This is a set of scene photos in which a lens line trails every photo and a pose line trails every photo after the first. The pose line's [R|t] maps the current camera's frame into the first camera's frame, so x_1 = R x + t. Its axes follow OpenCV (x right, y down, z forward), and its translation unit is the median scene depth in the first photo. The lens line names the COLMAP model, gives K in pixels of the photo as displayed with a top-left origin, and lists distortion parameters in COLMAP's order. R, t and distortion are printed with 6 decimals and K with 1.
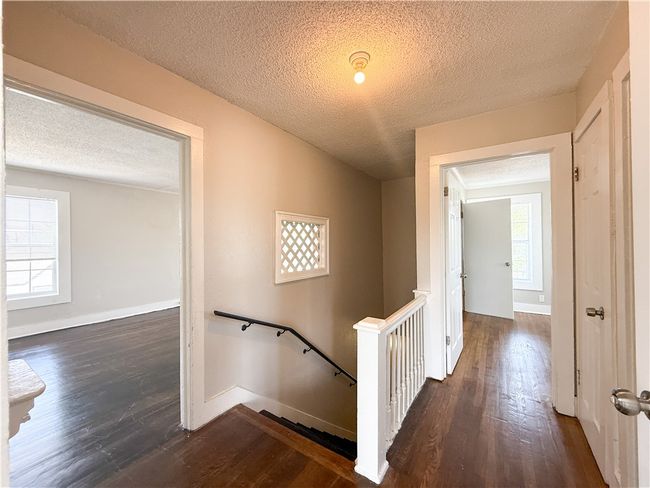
lens RADIAL K [[262.0, 0, 325.7], [0, 262.0, 242.9], [0, 0, 1]] dist [0.004298, 0.000732]
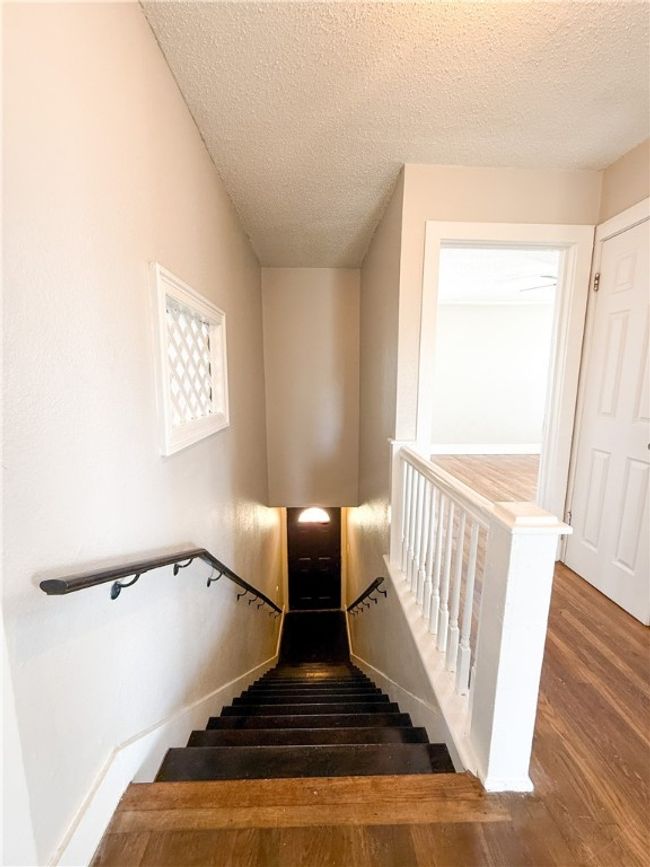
lens RADIAL K [[349.0, 0, 327.8], [0, 349.0, 435.4], [0, 0, 1]] dist [0.009943, 0.000439]
pose [[0.811457, -0.080420, 0.578852, -0.297212], [-0.013791, 0.987576, 0.156537, 0.036687], [-0.584249, -0.135006, 0.800266, 0.431049]]
